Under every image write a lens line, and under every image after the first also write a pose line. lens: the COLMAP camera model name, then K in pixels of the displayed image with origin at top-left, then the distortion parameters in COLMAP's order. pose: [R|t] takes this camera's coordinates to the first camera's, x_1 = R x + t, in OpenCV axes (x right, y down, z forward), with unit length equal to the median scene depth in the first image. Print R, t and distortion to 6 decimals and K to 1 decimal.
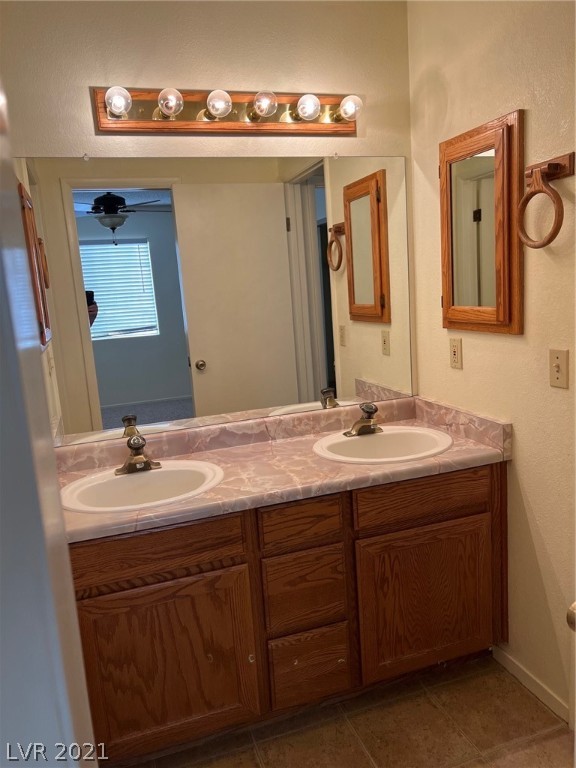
lens RADIAL K [[577.4, 0, 287.6], [0, 577.4, 388.4], [0, 0, 1]] dist [0.044257, -0.044771]
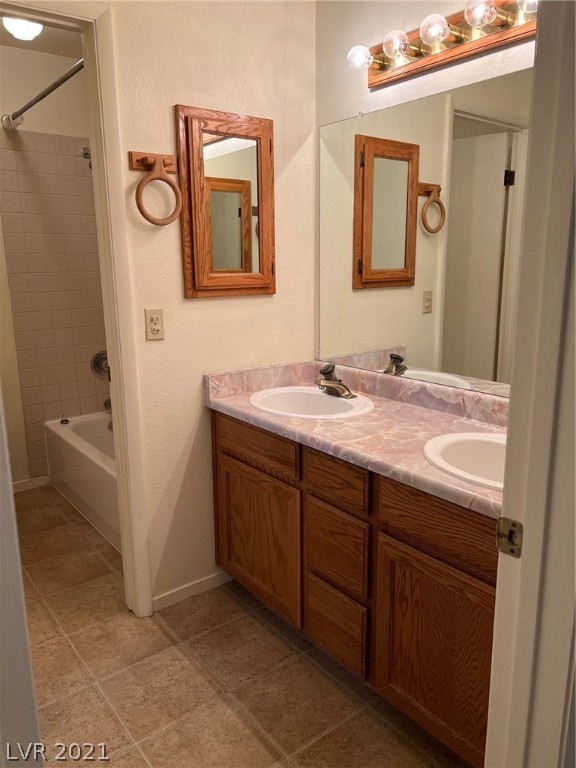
lens RADIAL K [[577.4, 0, 279.7], [0, 577.4, 368.2], [0, 0, 1]] dist [0.044257, -0.044771]
pose [[0.325562, 0.243358, -0.913666, 0.804241], [-0.182646, 0.964297, 0.191762, -0.119881], [0.927712, 0.104447, 0.358387, 0.498059]]
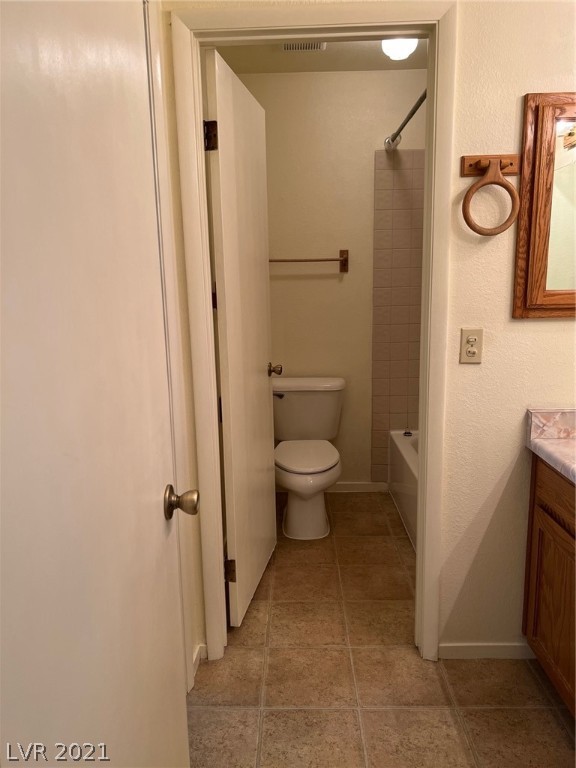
lens RADIAL K [[577.4, 0, 285.9], [0, 577.4, 377.3], [0, 0, 1]] dist [0.044257, -0.044771]
pose [[-0.326406, 0.239360, -0.914421, 0.717916], [-0.129466, 0.946968, 0.294093, -0.147207], [0.936321, 0.214380, -0.278107, 0.662417]]
